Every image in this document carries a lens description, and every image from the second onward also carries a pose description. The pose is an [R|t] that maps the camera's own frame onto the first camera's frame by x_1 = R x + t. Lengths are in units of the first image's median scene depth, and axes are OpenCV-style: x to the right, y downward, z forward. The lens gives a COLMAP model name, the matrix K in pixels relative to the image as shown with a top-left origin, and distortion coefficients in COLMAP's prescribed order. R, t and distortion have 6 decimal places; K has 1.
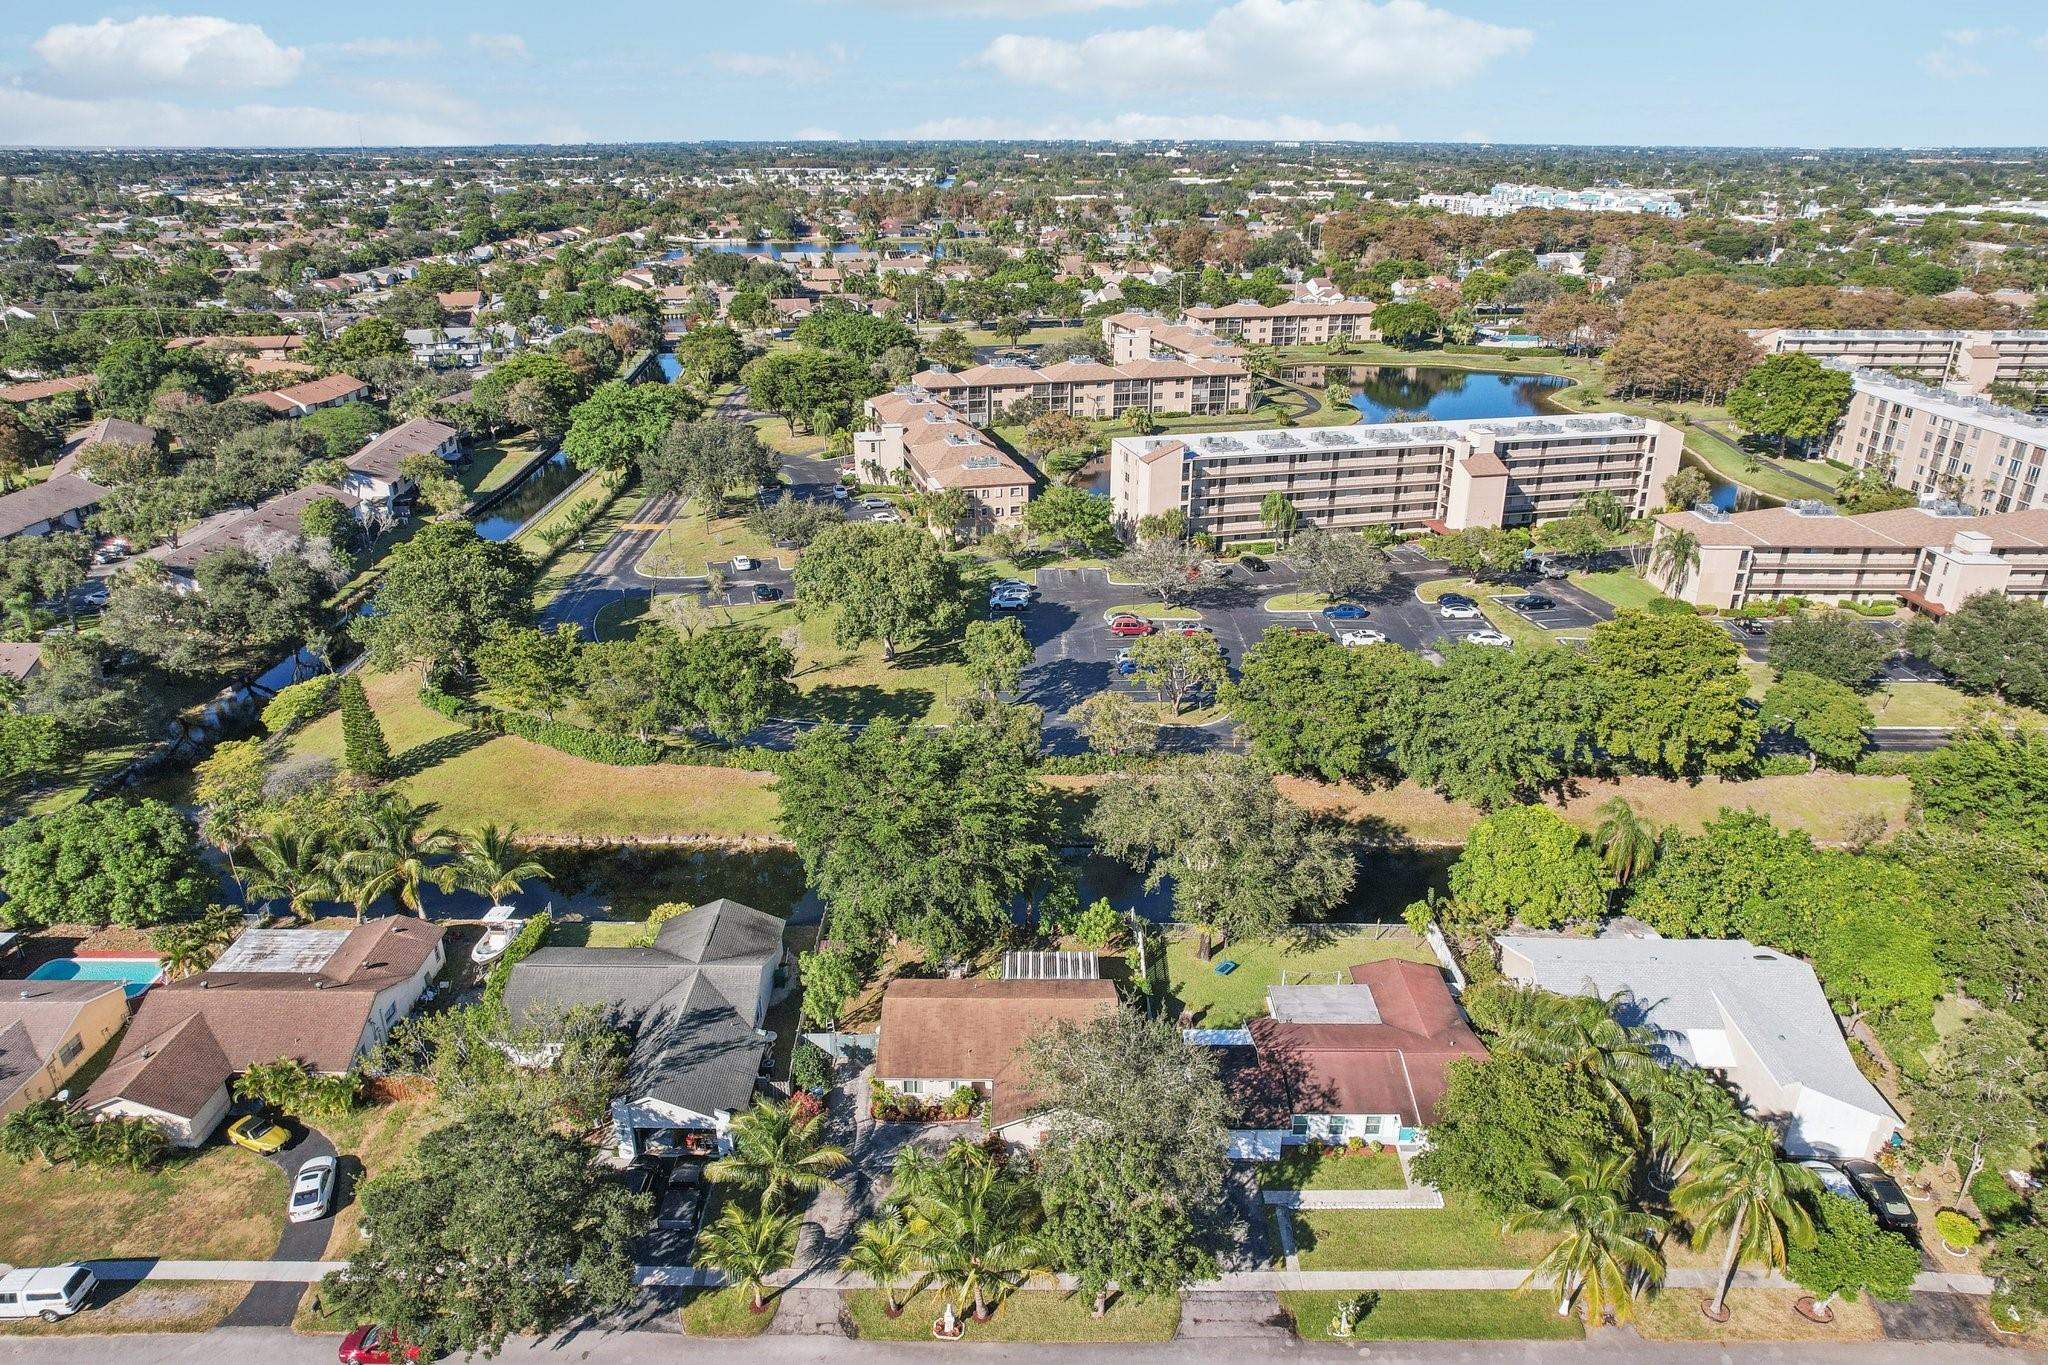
lens RADIAL K [[1316.6, 0, 1061.4], [0, 1316.6, 682.6], [0, 0, 1]] dist [-0.006737, -0.003635]
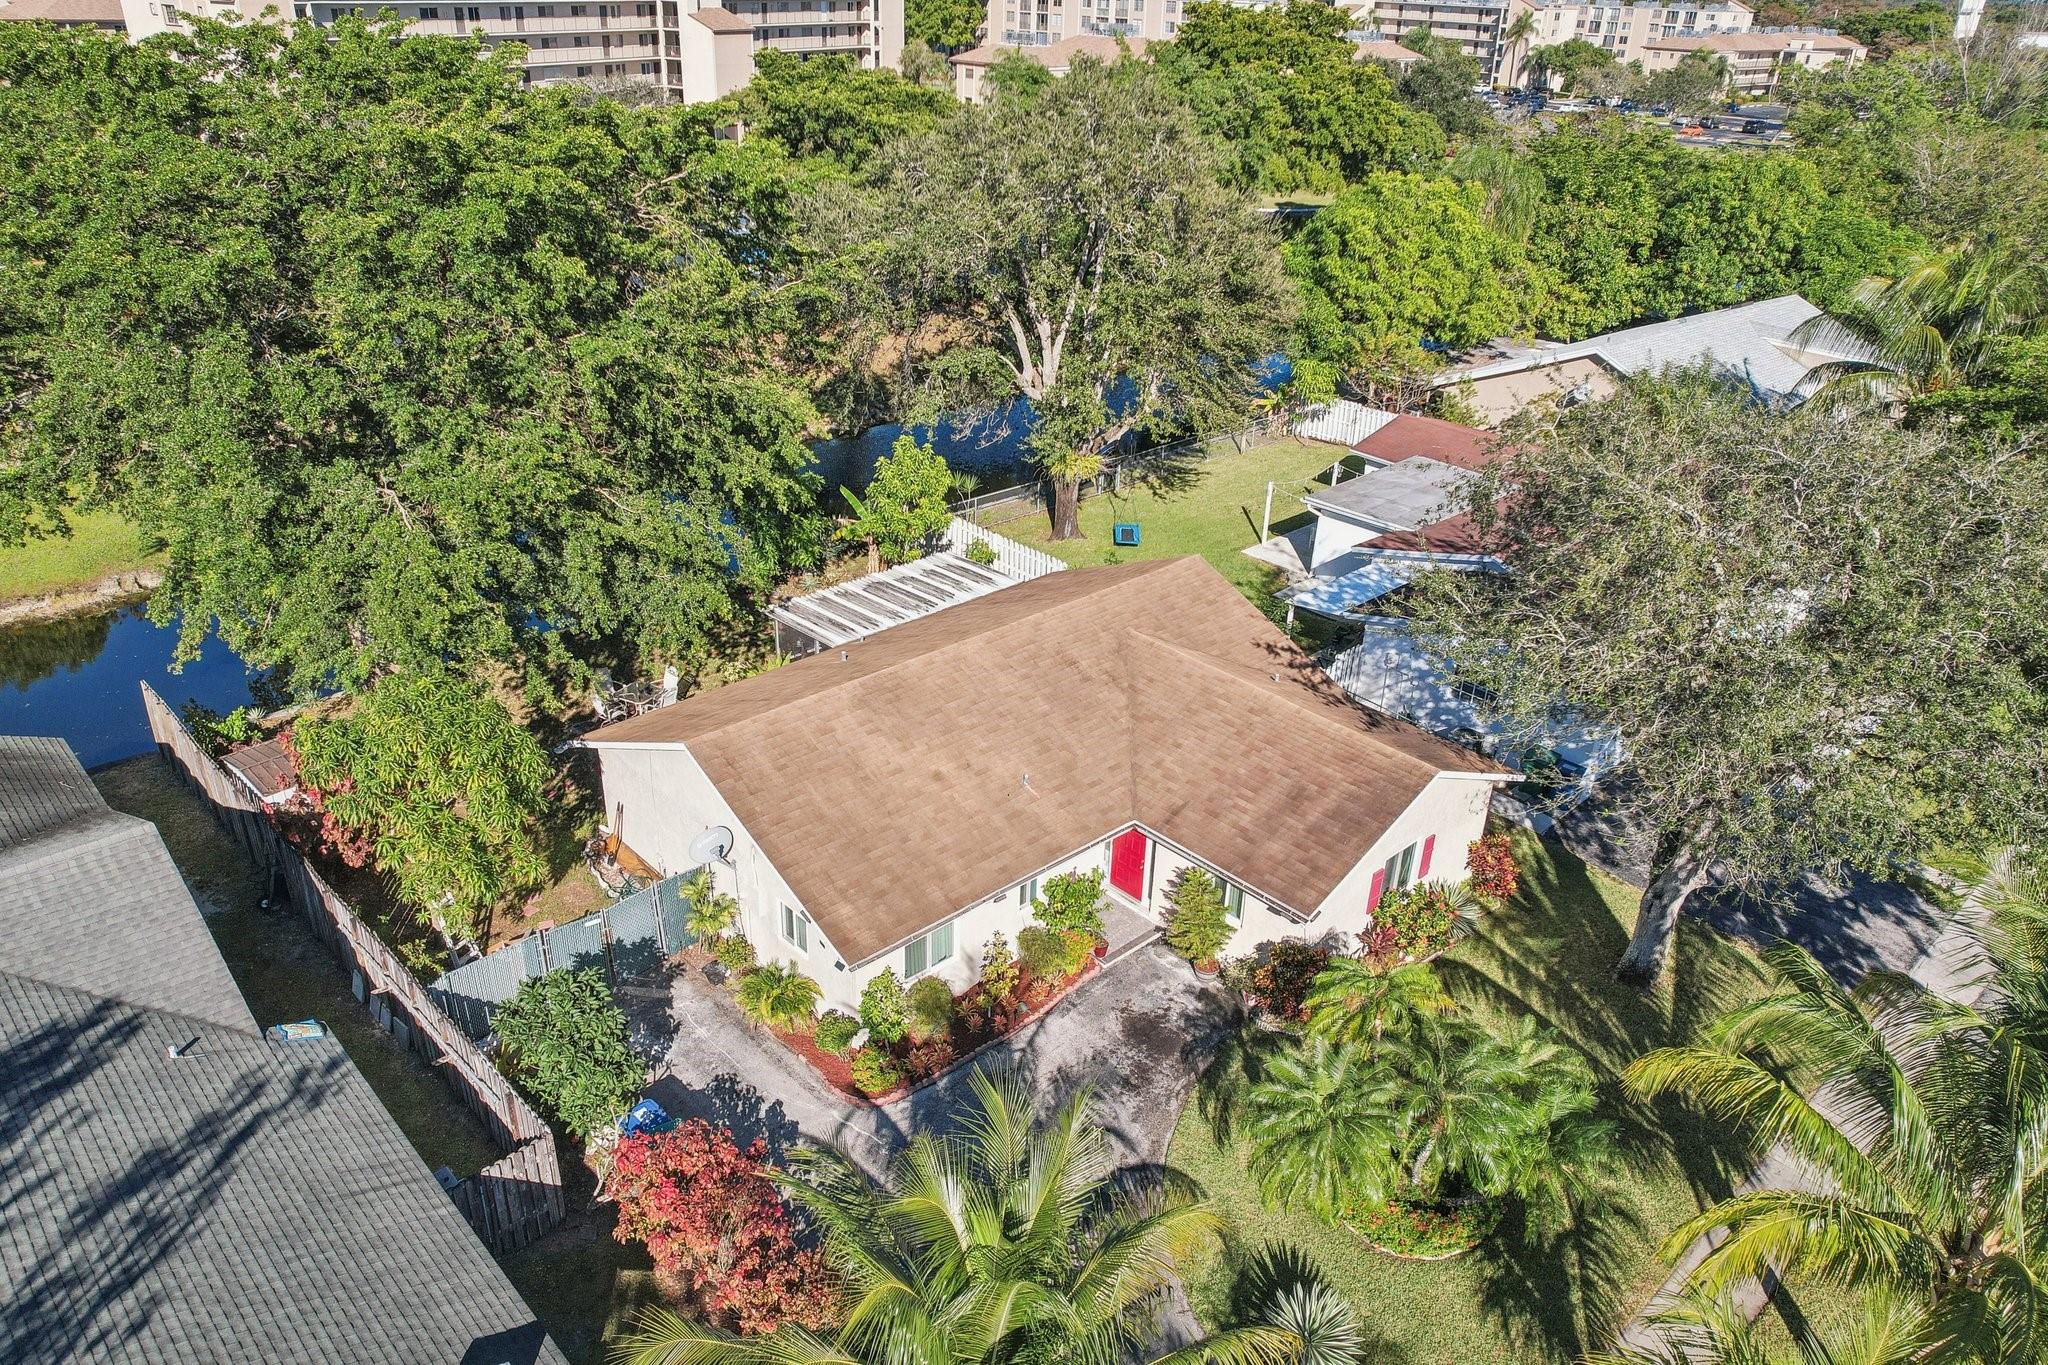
lens RADIAL K [[1378.8, 0, 1024.0], [0, 1378.8, 682.5], [0, 0, 1]] dist [-0.007160, -0.002009]
pose [[0.748387, -0.302471, 0.590279, -0.274943], [0.237279, 0.953159, 0.187582, 0.198679], [-0.619367, -0.000323, 0.785101, 0.757015]]
